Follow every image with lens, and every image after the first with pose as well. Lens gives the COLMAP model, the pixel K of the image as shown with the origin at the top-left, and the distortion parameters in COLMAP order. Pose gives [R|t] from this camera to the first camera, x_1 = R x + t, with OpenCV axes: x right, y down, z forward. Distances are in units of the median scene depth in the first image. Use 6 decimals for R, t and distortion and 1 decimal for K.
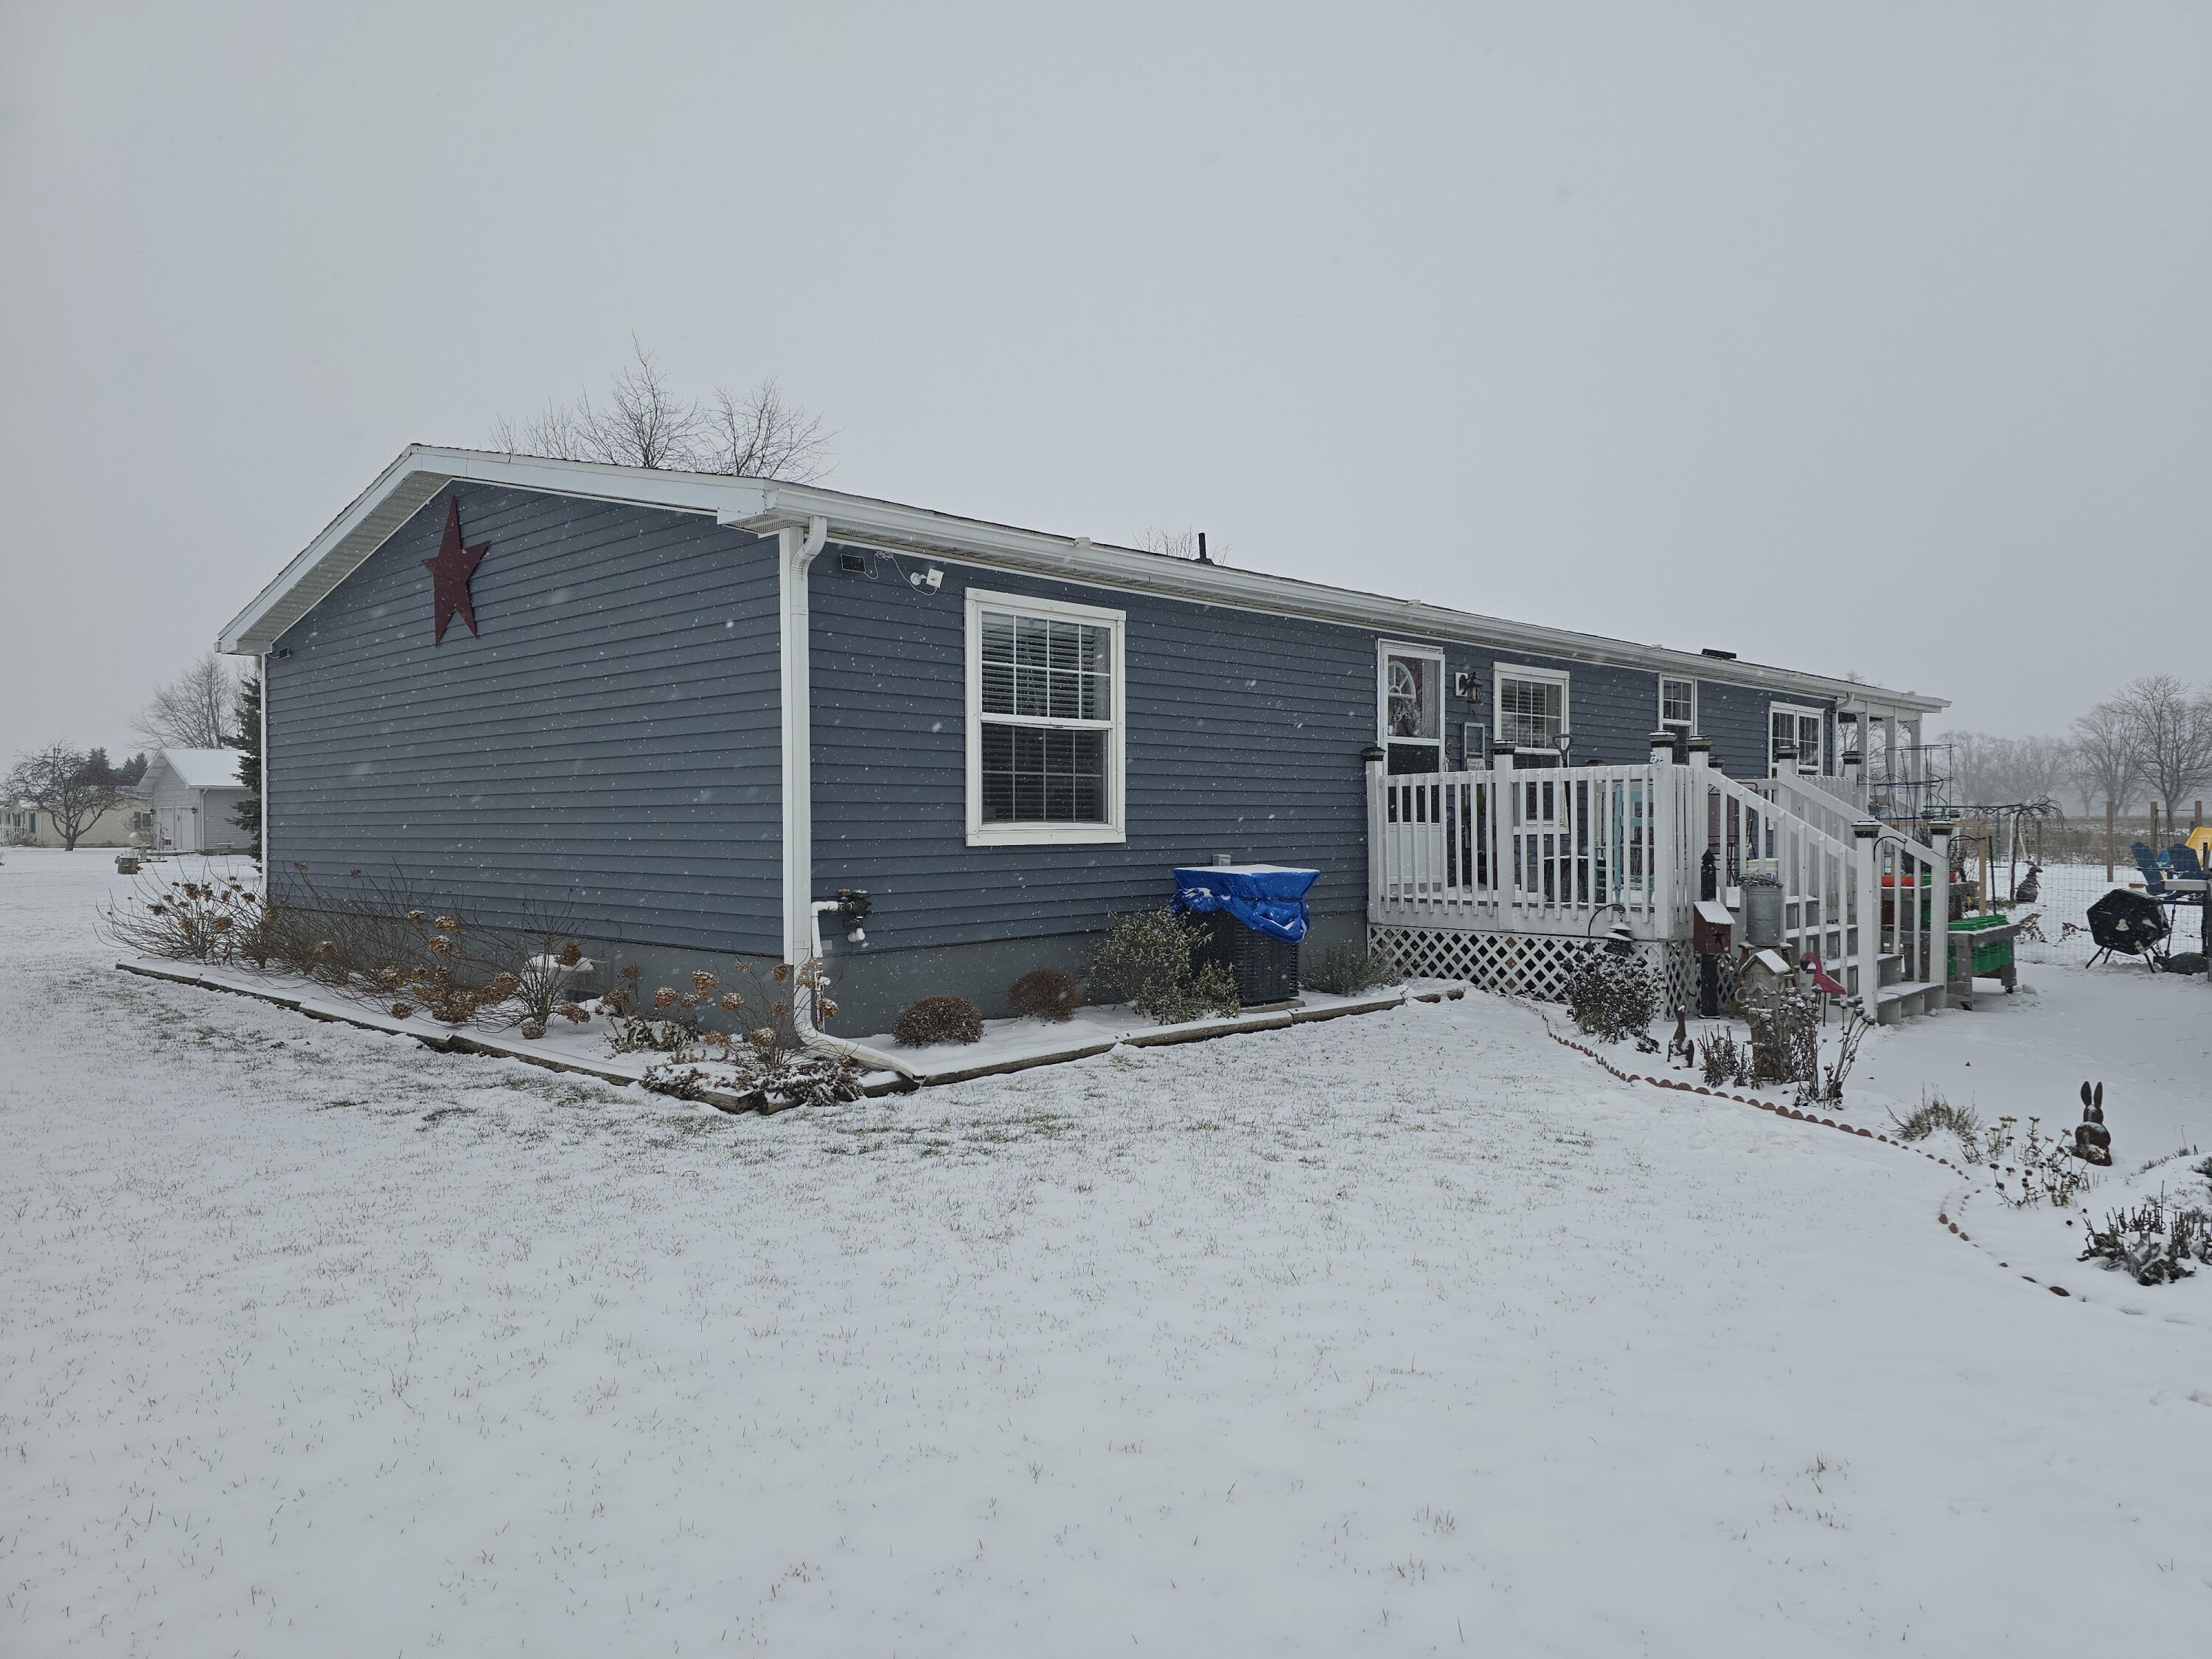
lens RADIAL K [[1455.1, 0, 1106.0], [0, 1455.1, 829.5], [0, 0, 1]] dist [0.073882, -0.000156]
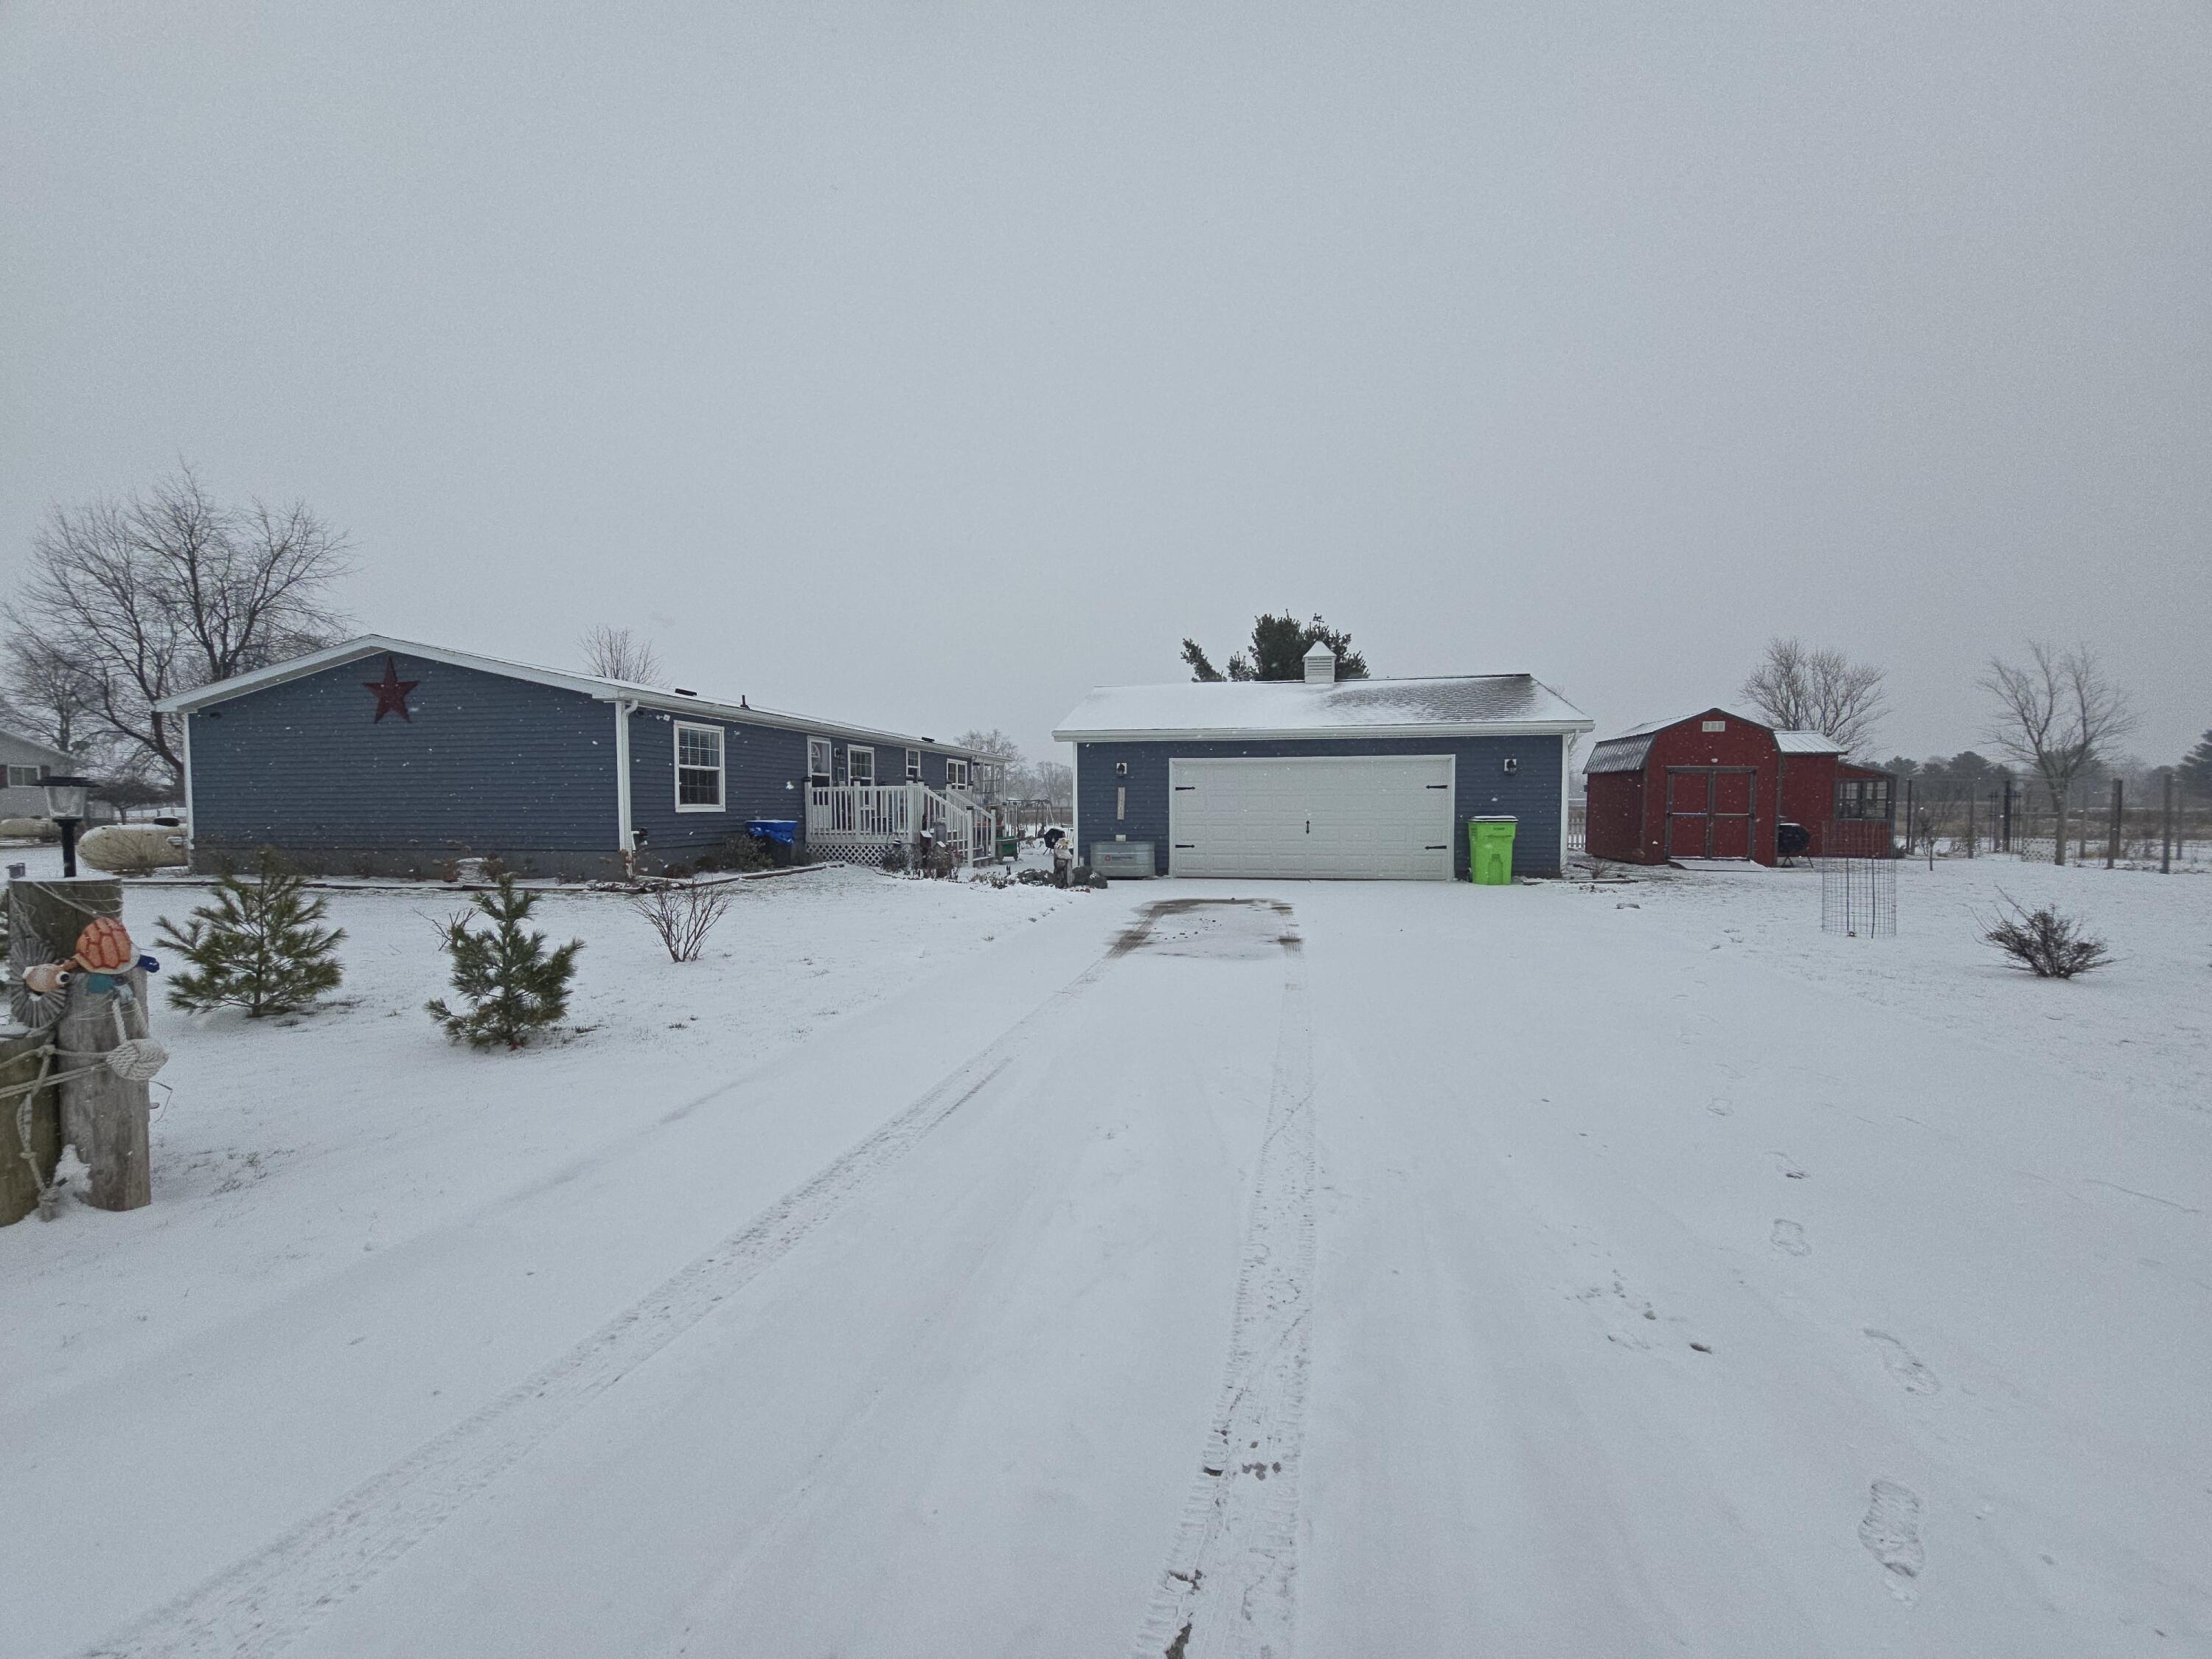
lens RADIAL K [[882.5, 0, 1106.0], [0, 882.5, 829.5], [0, 0, 1]] dist [-0.000097, -0.000050]
pose [[0.831119, -0.011894, 0.555968, -0.296841], [0.001945, 0.999827, 0.018482, 0.012419], [-0.556092, -0.014280, 0.830998, -0.733905]]
